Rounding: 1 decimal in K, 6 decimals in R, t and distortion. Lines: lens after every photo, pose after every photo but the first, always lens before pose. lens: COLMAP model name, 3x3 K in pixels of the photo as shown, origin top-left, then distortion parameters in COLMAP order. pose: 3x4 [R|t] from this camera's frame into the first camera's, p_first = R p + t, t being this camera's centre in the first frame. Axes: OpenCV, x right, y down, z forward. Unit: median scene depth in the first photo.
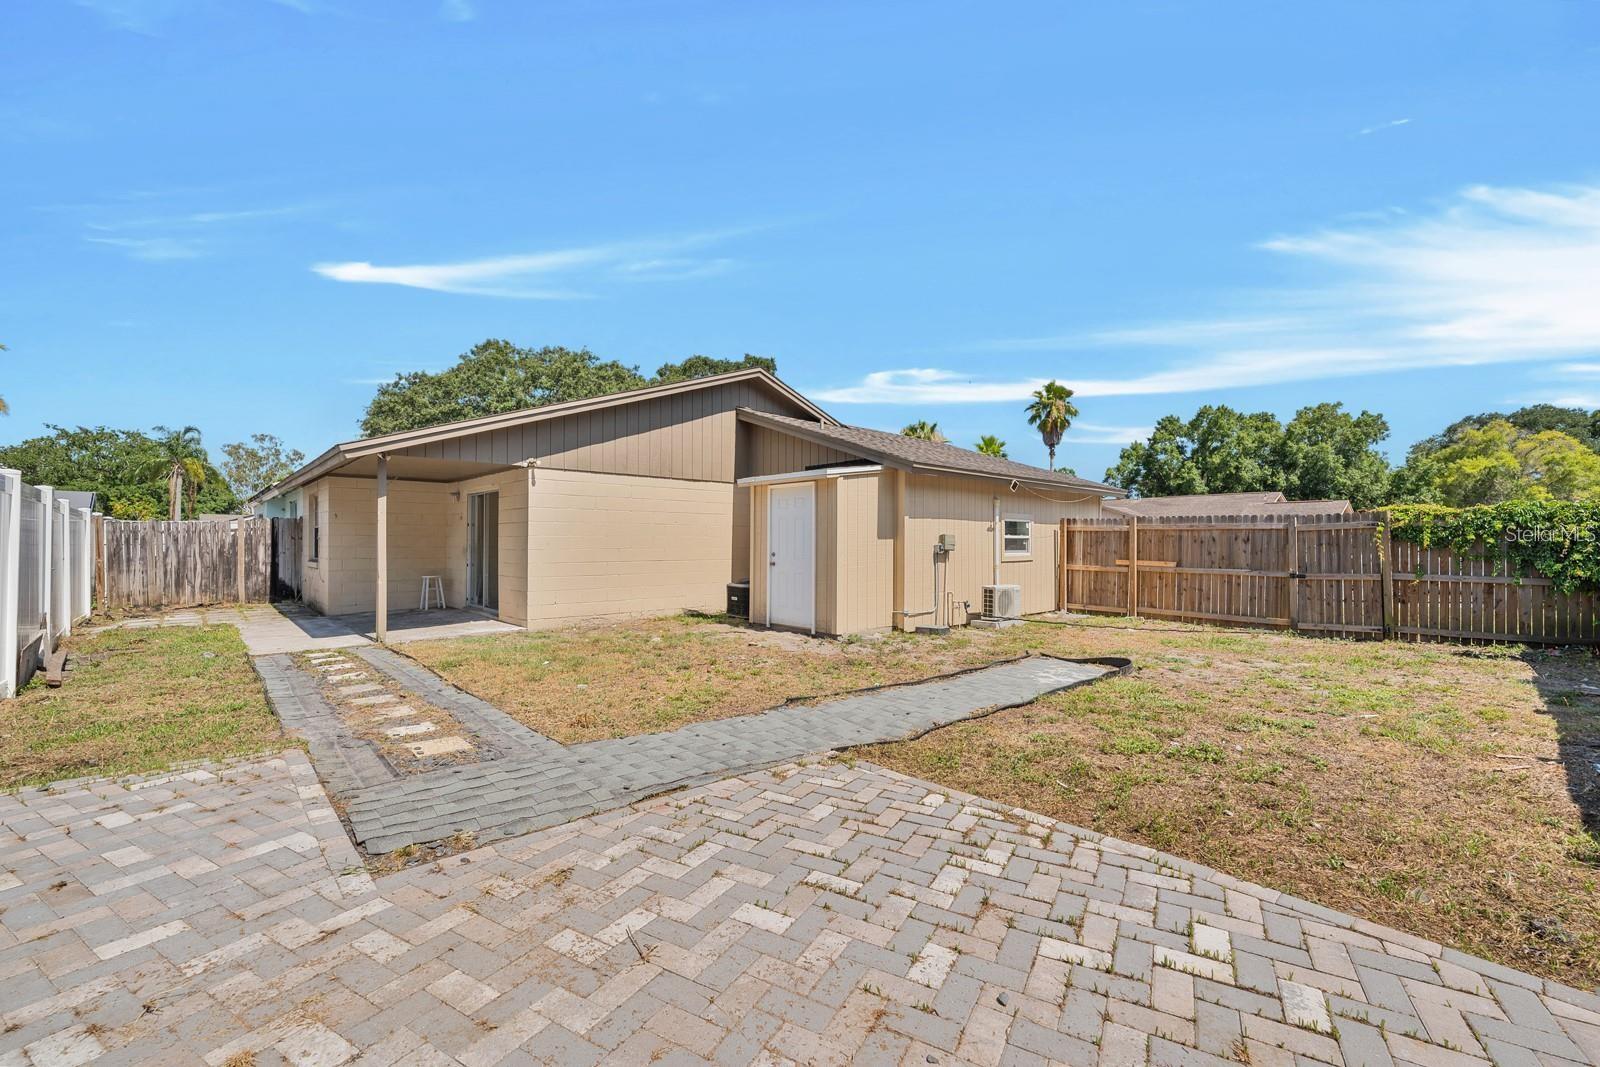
lens RADIAL K [[649.6, 0, 798.8], [0, 649.6, 535.8], [0, 0, 1]] dist [0.001834, -0.000644]
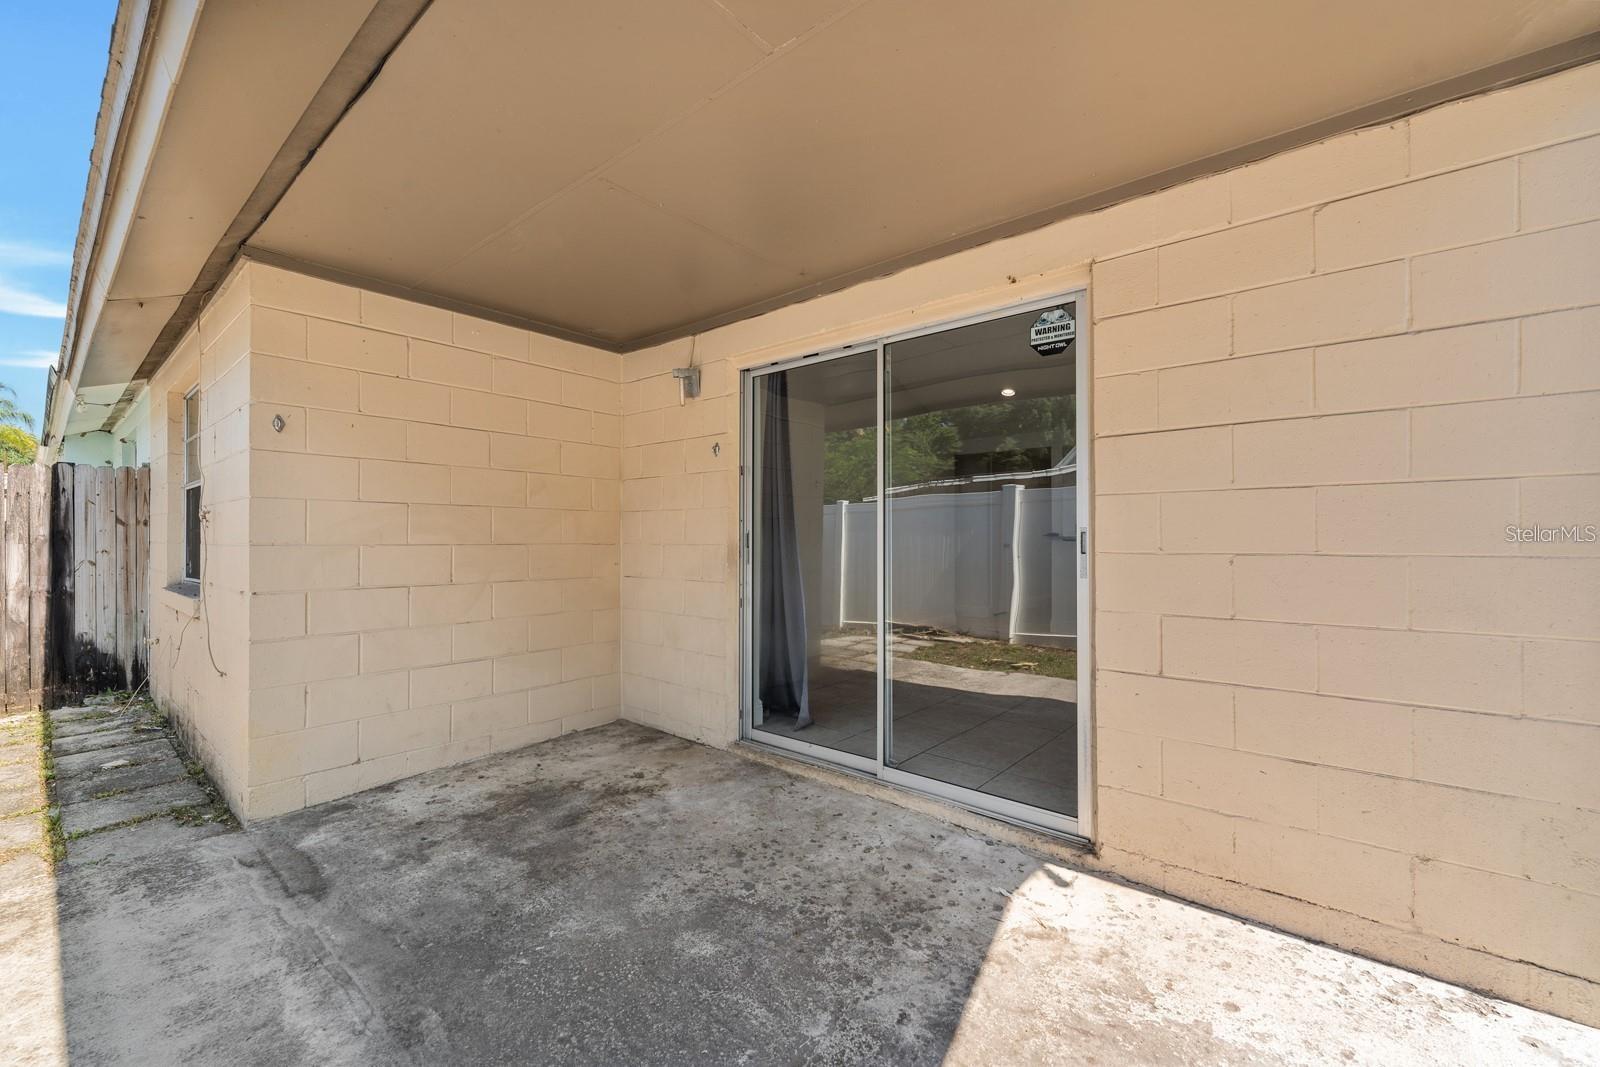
lens RADIAL K [[649.6, 0, 800.9], [0, 649.6, 534.0], [0, 0, 1]] dist [0.001834, -0.000644]
pose [[0.992847, 0.000214, 0.119396, -0.456660], [-0.000634, 0.999994, 0.003473, 0.009352], [-0.119395, -0.003524, 0.992841, 0.610234]]
